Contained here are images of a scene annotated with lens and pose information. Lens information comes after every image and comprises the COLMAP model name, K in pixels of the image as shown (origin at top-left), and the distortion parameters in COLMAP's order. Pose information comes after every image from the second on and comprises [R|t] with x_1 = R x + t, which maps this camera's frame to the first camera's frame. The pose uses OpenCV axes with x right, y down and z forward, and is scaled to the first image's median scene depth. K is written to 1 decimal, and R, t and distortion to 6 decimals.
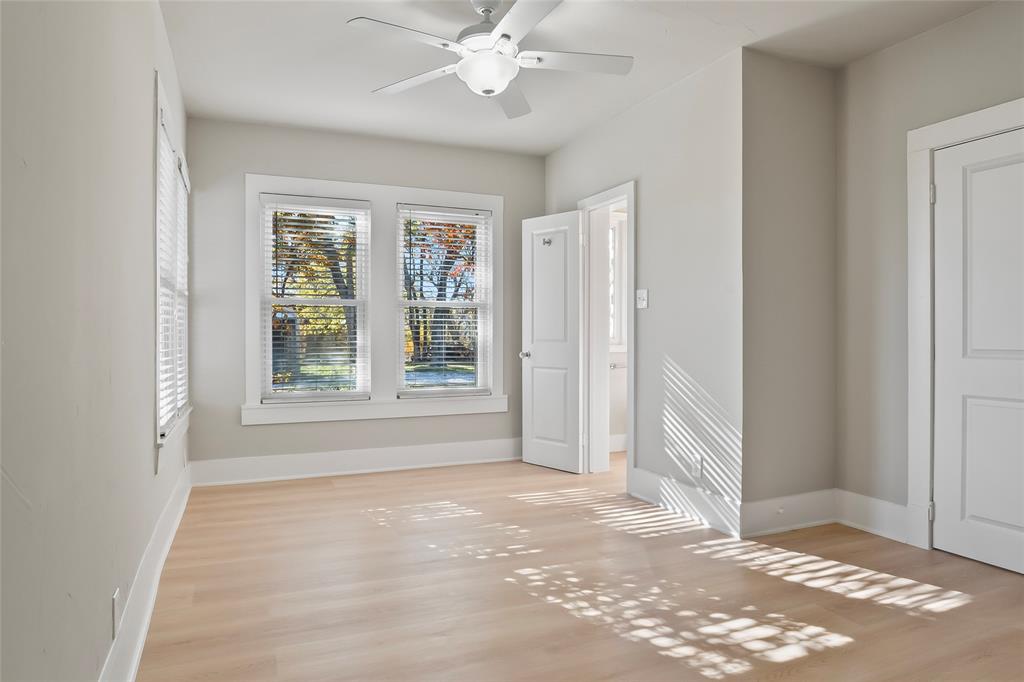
lens RADIAL K [[650.5, 0, 511.6], [0, 650.5, 341.4], [0, 0, 1]] dist [-0.037498, 0.000992]
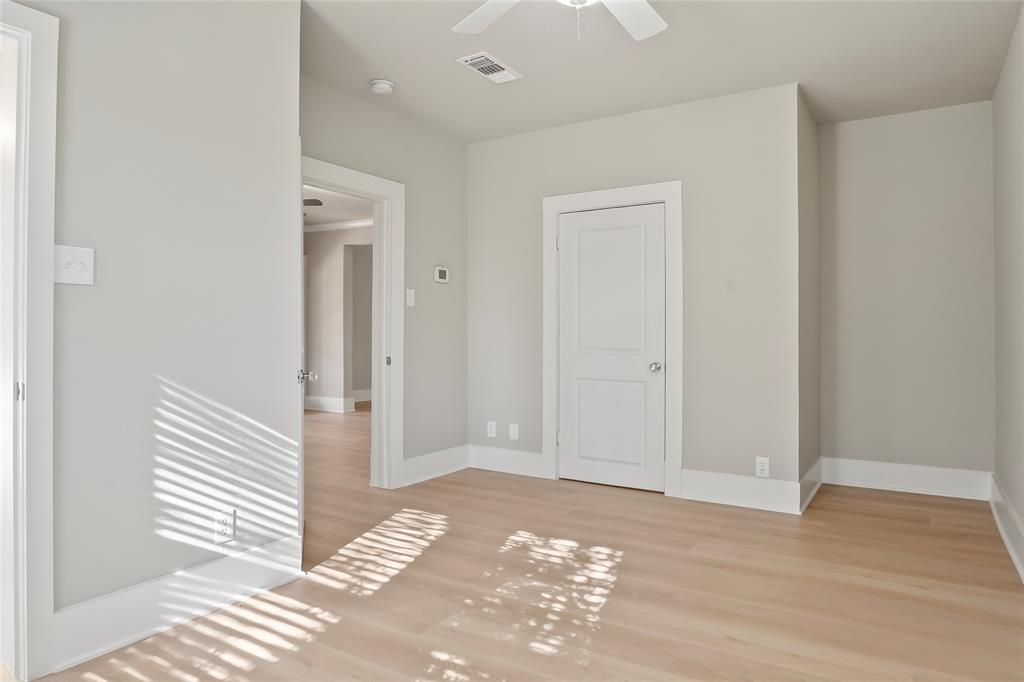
lens RADIAL K [[650.5, 0, 508.3], [0, 650.5, 335.6], [0, 0, 1]] dist [-0.037498, 0.000992]
pose [[-0.571368, -0.003876, 0.820685, -0.474845], [-0.000223, 0.999990, 0.004568, -0.016210], [-0.820694, 0.002427, -0.571362, 1.209151]]
